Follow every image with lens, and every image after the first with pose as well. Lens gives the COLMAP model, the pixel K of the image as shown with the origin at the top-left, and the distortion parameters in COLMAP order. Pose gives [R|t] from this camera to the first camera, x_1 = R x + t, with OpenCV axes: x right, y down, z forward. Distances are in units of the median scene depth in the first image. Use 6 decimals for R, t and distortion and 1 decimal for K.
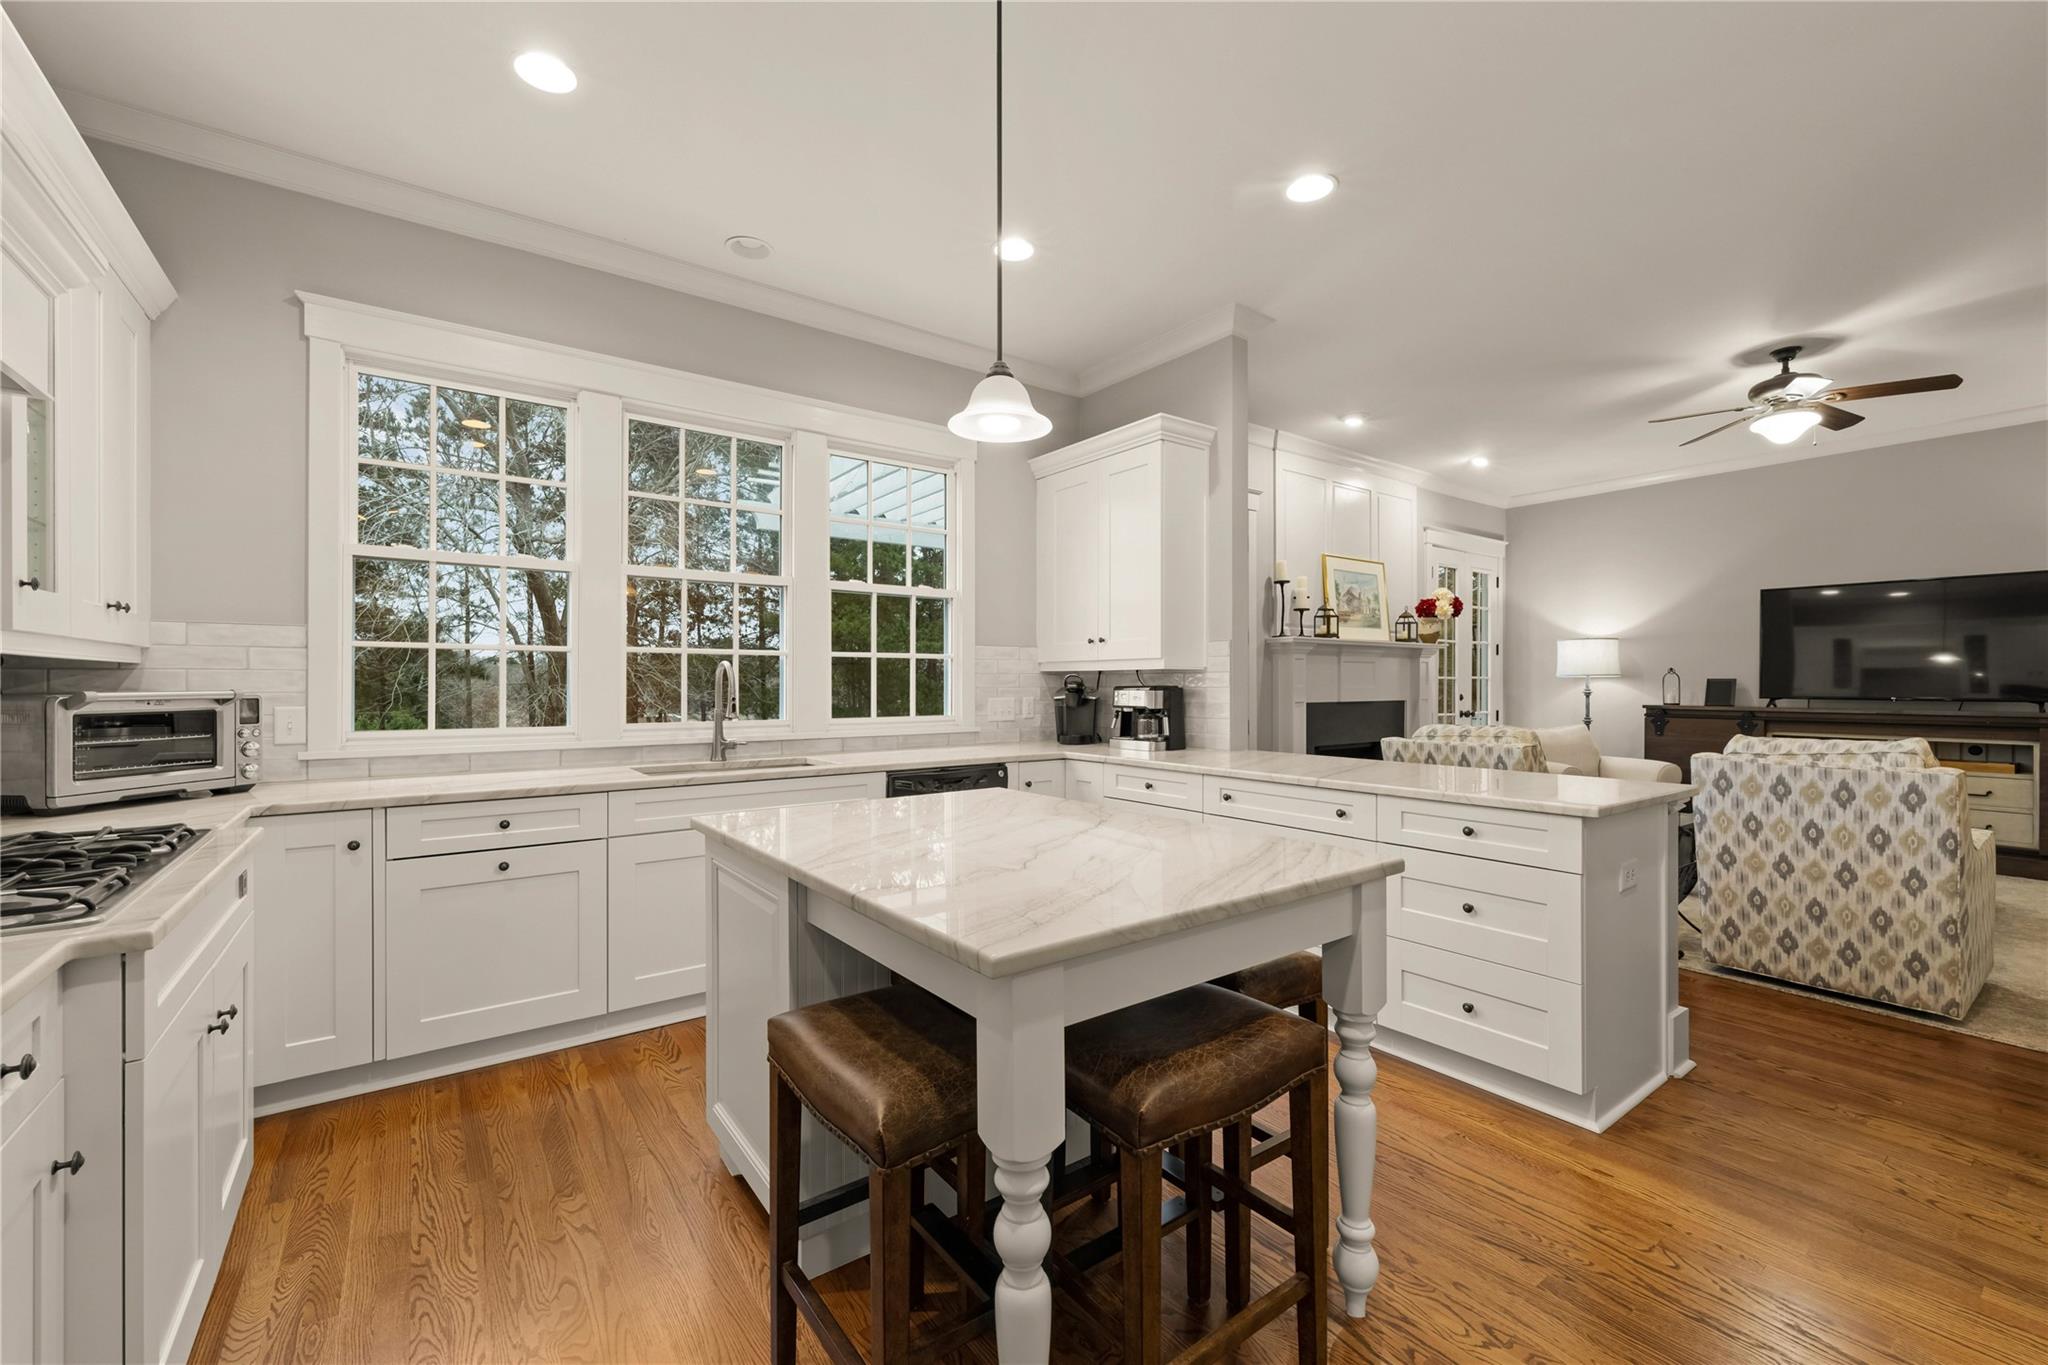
lens RADIAL K [[842.0, 0, 1029.5], [0, 842.0, 684.5], [0, 0, 1]] dist [0.000623, -0.000411]
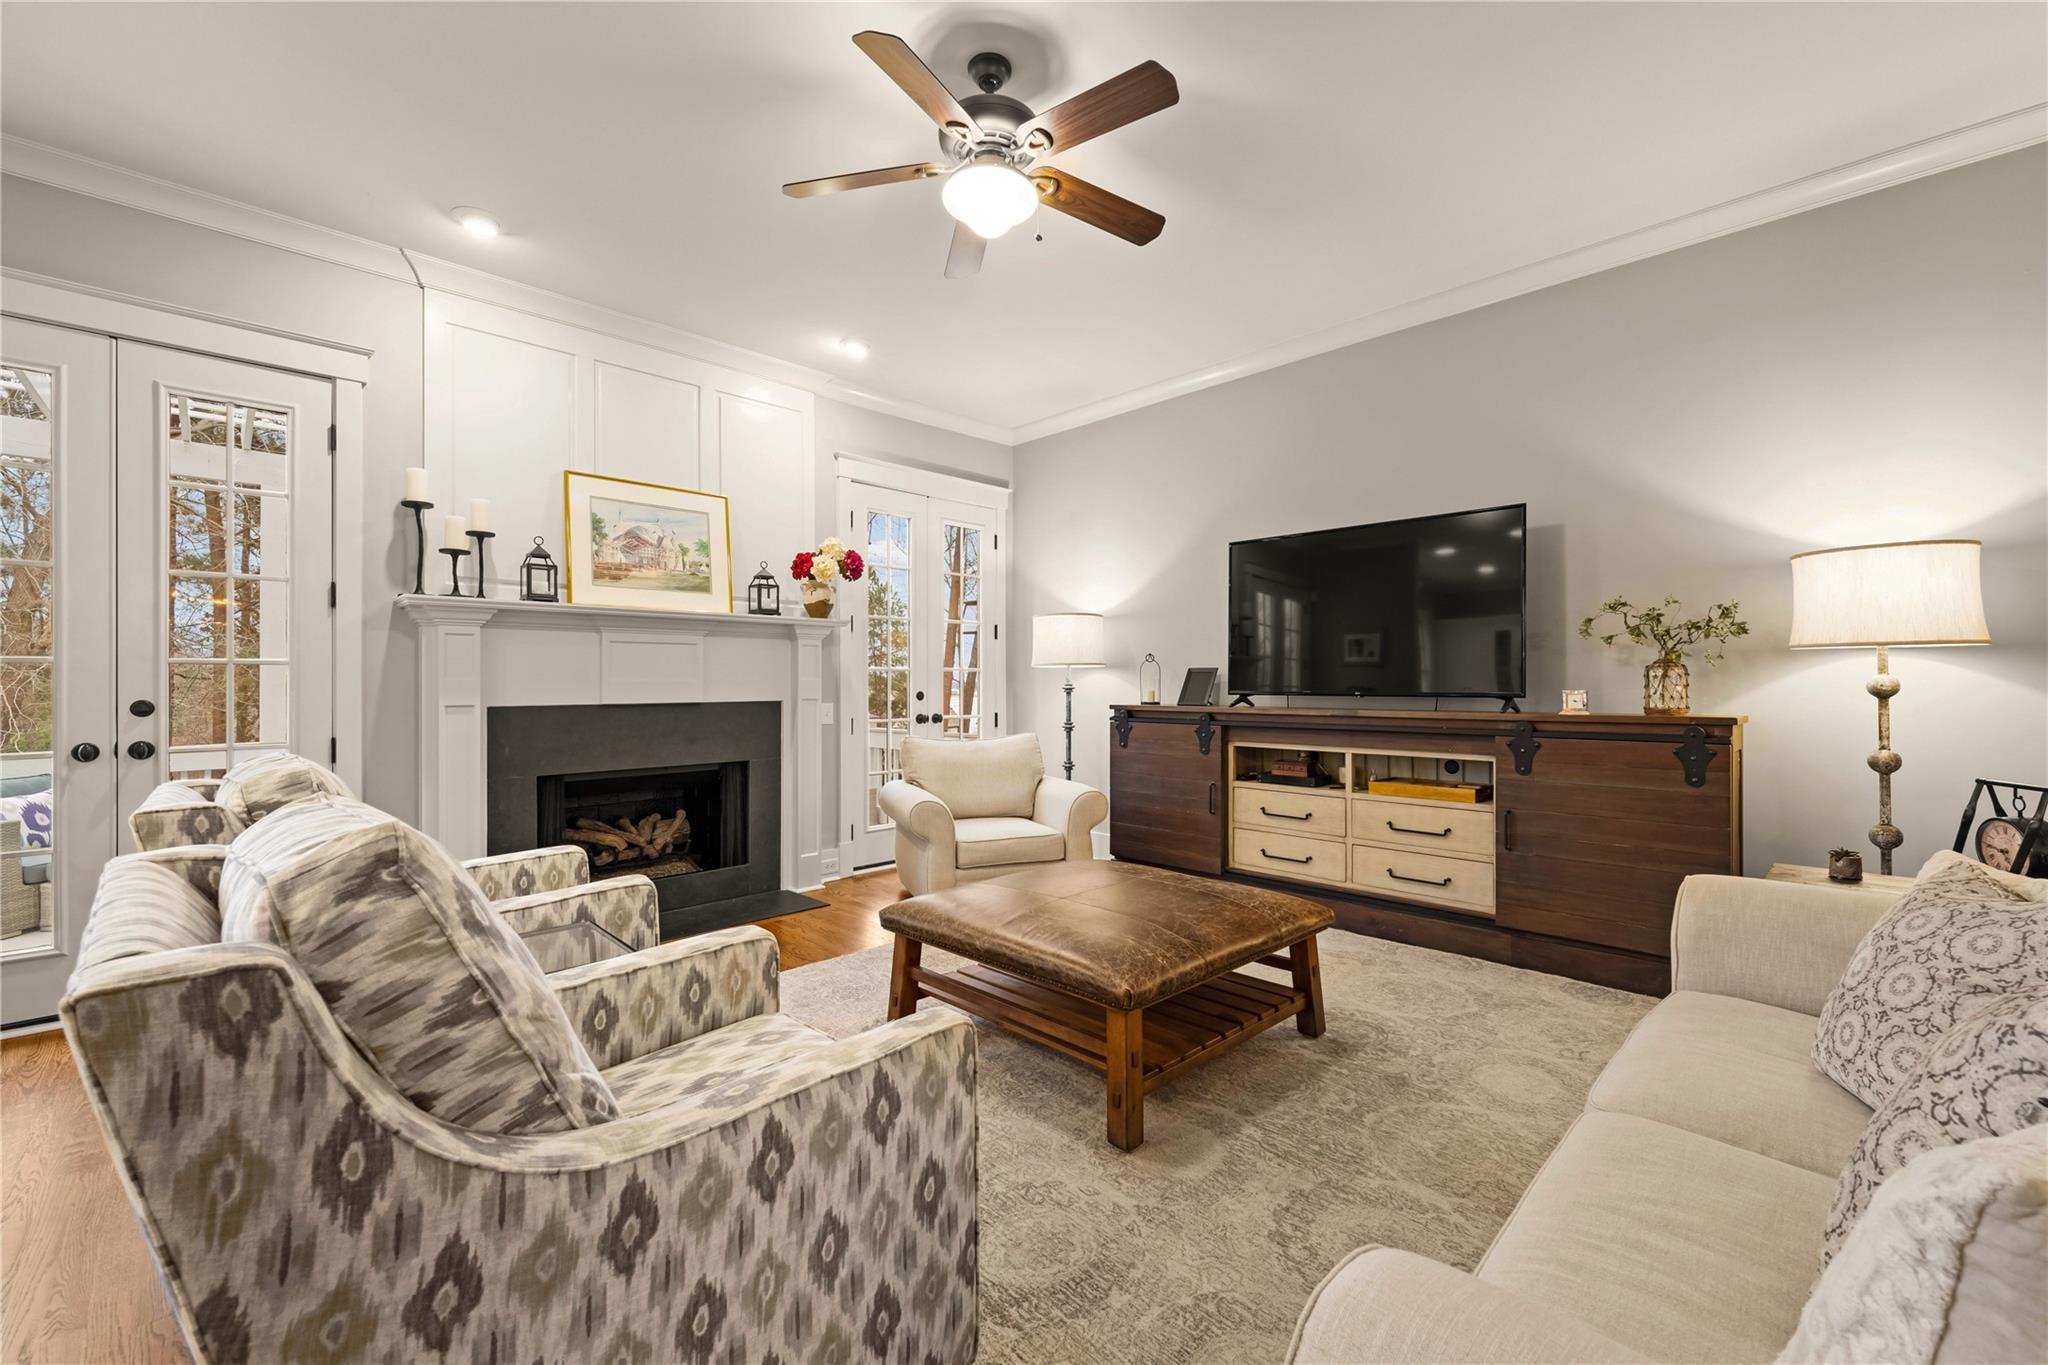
lens RADIAL K [[843.8, 0, 1026.7], [0, 843.8, 663.2], [0, 0, 1]] dist [0.001491, -0.000188]
pose [[0.989171, -0.000464, 0.146769, 0.637519], [0.004398, 0.999640, -0.026477, 0.009001], [-0.146704, 0.026836, 0.988816, 0.342246]]
